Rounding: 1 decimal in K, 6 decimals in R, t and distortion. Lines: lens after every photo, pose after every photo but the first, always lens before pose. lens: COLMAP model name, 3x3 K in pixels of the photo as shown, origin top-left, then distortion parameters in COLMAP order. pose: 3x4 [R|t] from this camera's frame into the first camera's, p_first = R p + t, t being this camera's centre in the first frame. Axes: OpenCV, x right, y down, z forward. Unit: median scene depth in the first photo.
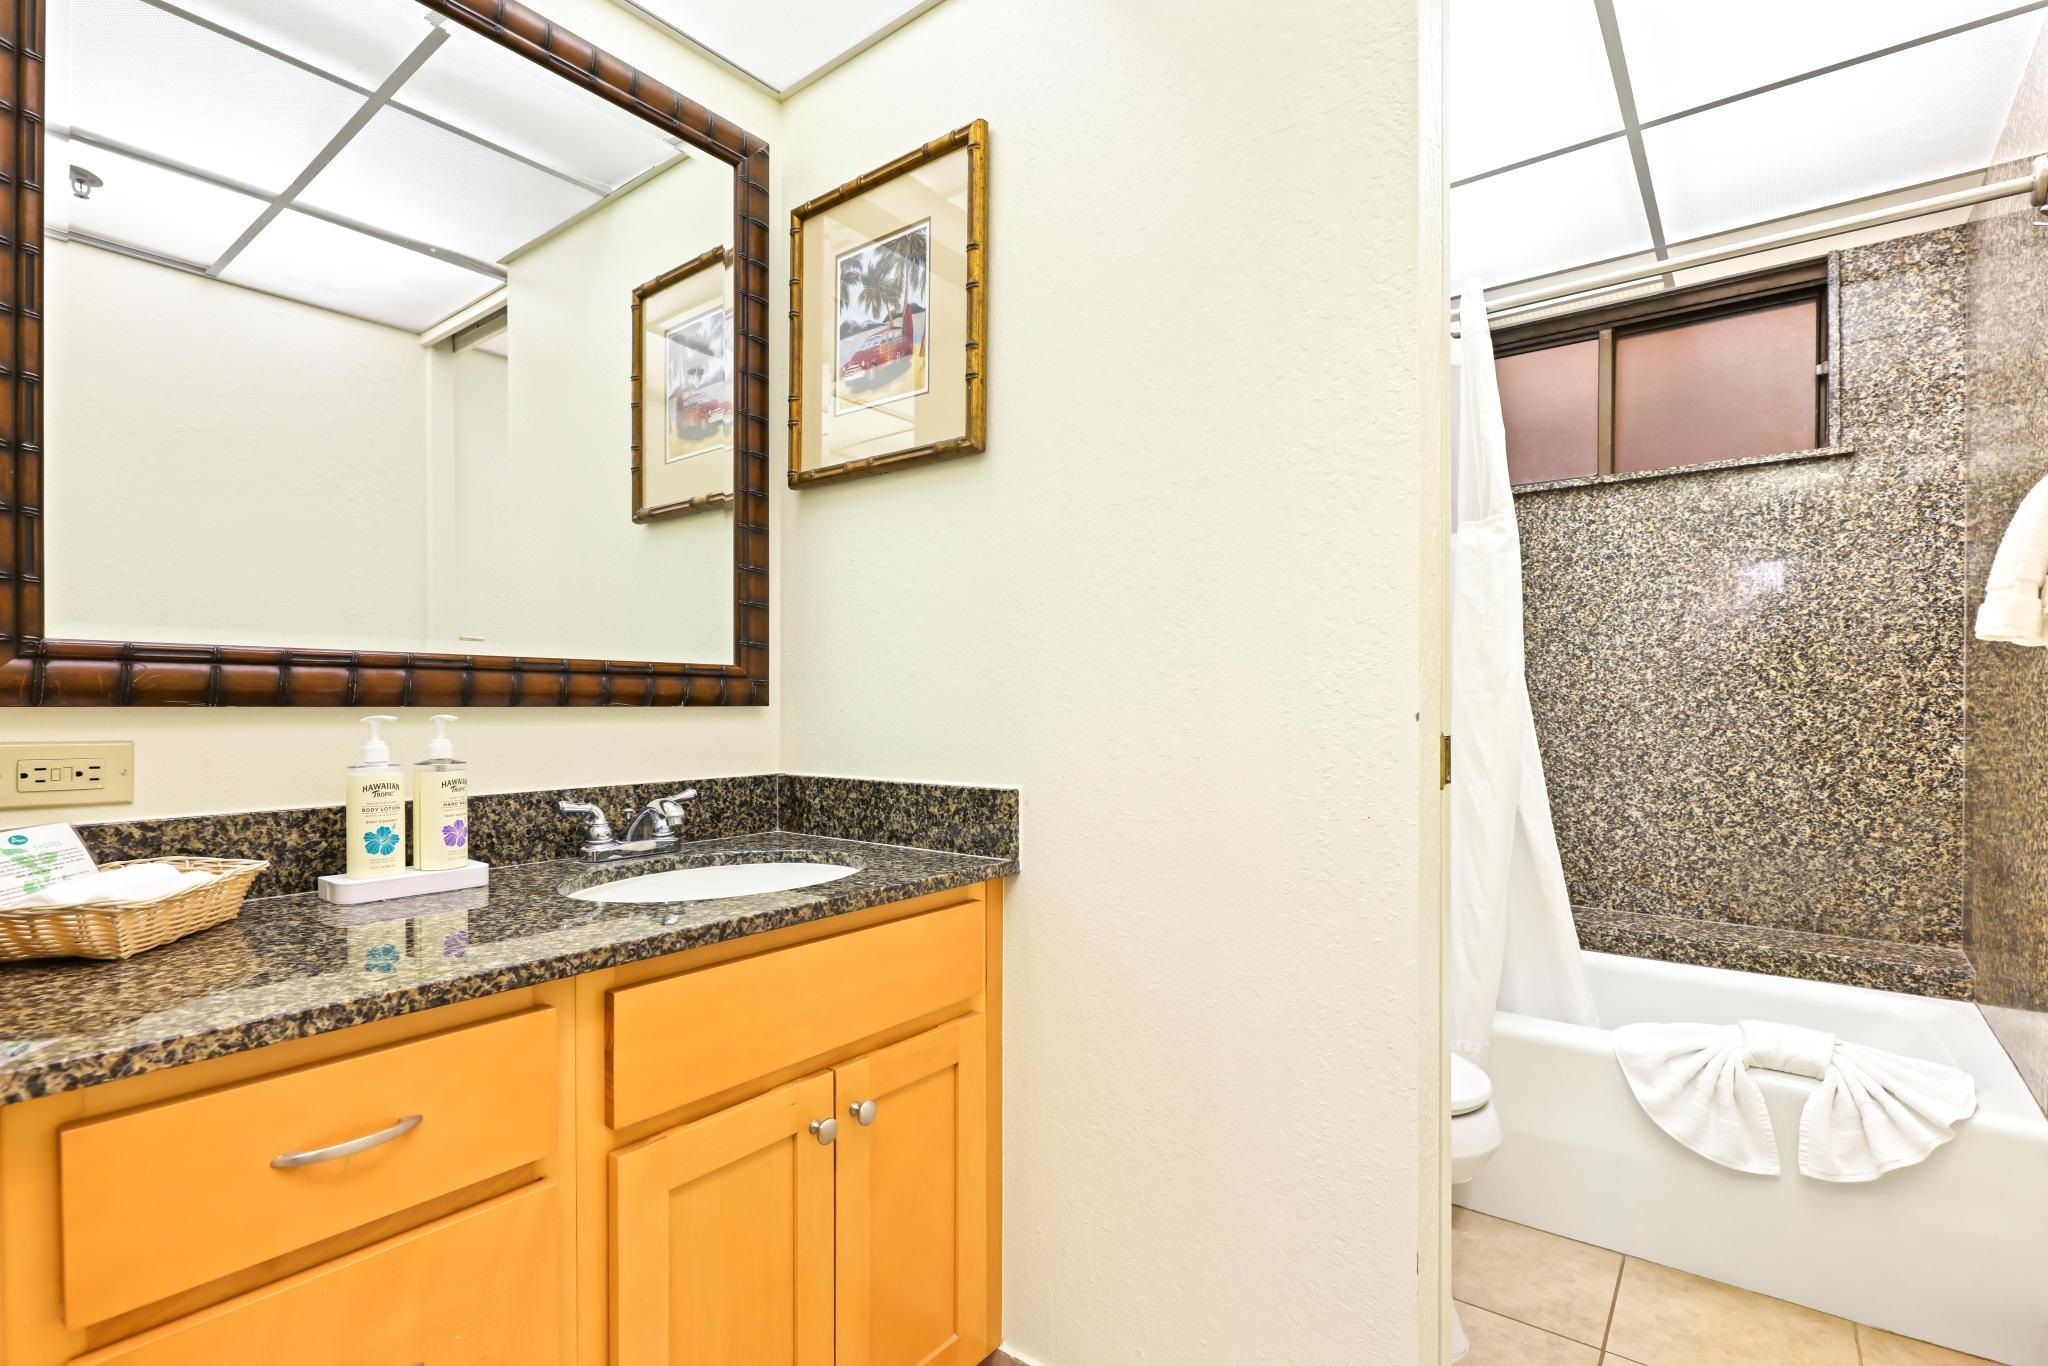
lens RADIAL K [[971.5, 0, 1007.4], [0, 971.5, 702.4], [0, 0, 1]] dist [0.002523, -0.000715]
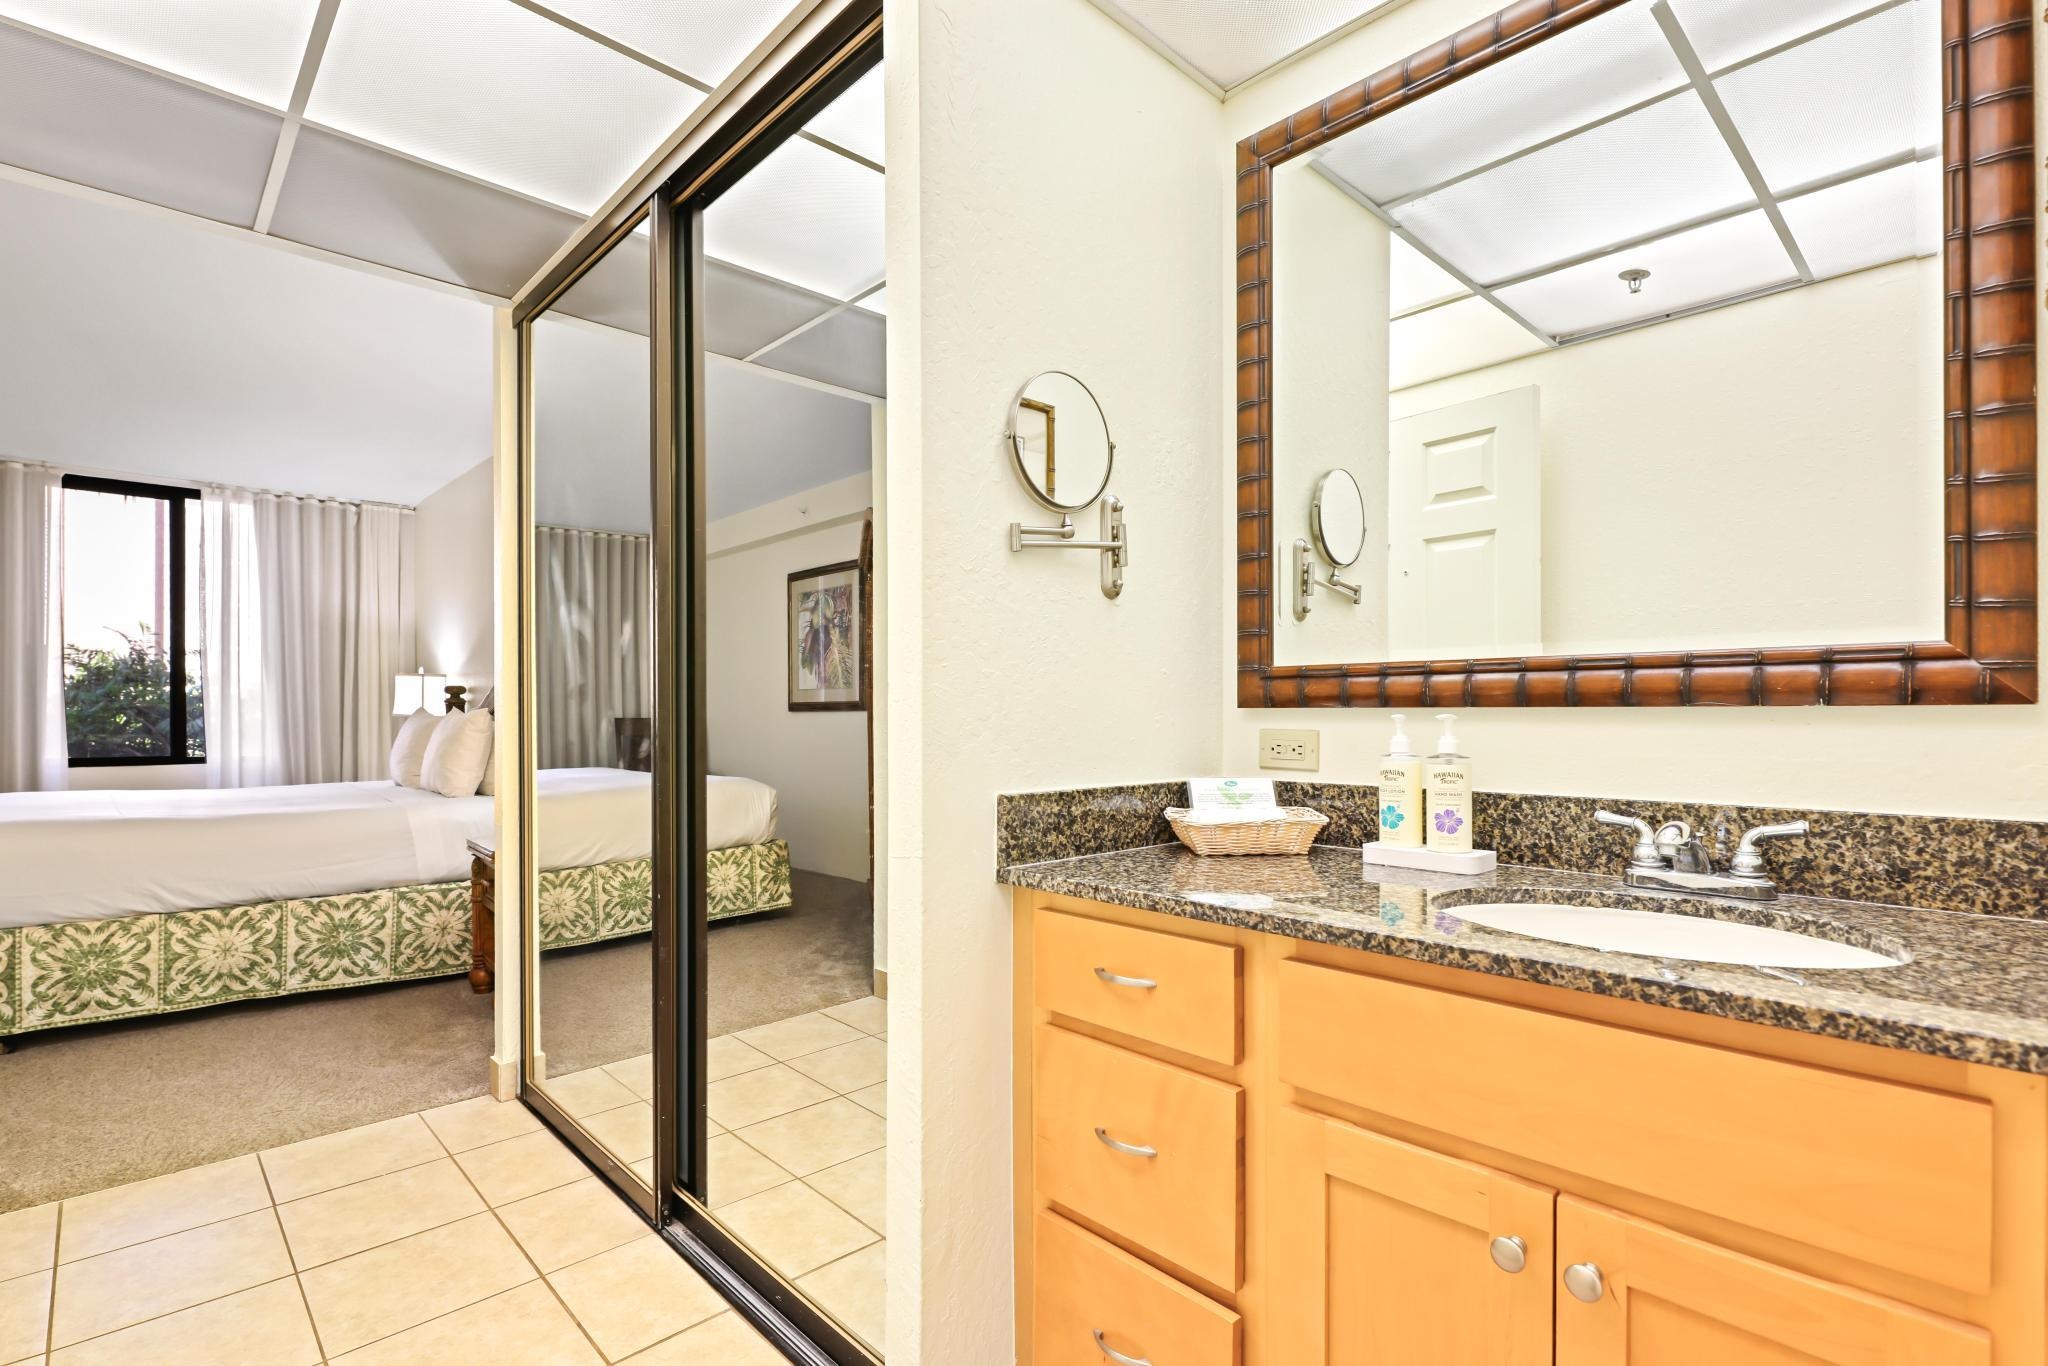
lens RADIAL K [[971.5, 0, 1019.8], [0, 971.5, 684.2], [0, 0, 1]] dist [0.002523, -0.000715]
pose [[-0.148287, -0.024612, -0.988638, 0.333274], [0.005470, 0.999655, -0.025706, 0.002237], [0.988929, -0.009219, -0.148101, 0.376013]]
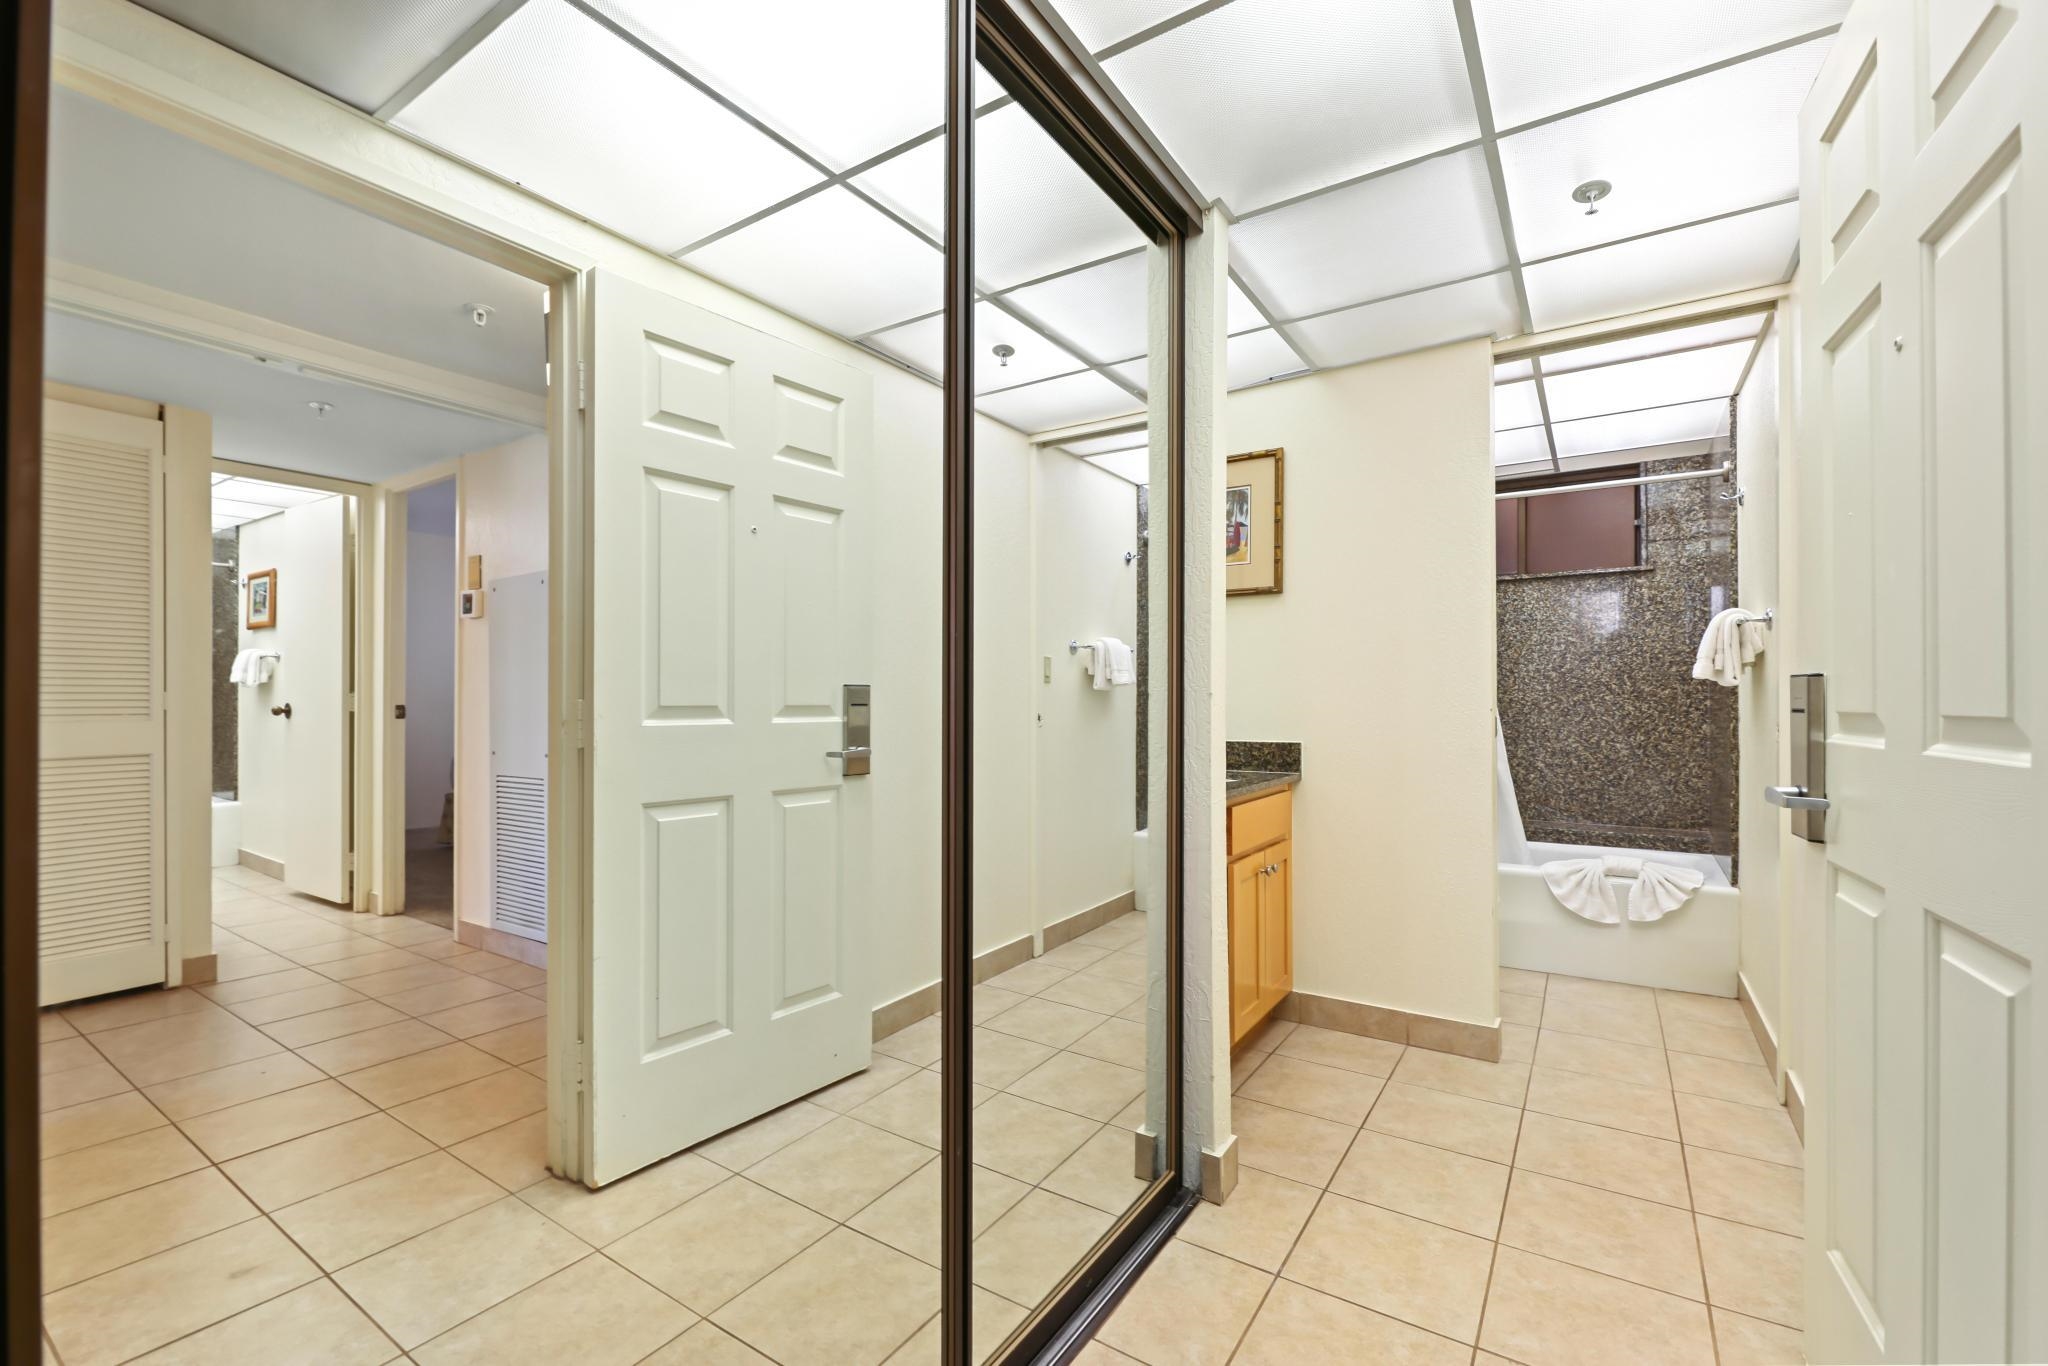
lens RADIAL K [[867.6, 0, 1023.5], [0, 867.6, 691.6], [0, 0, 1]] dist [0.003599, 0.000141]
pose [[0.997325, -0.001660, 0.073070, -0.724445], [0.002333, 0.999956, -0.009131, -0.012248], [-0.073051, 0.009277, 0.997285, -0.905068]]
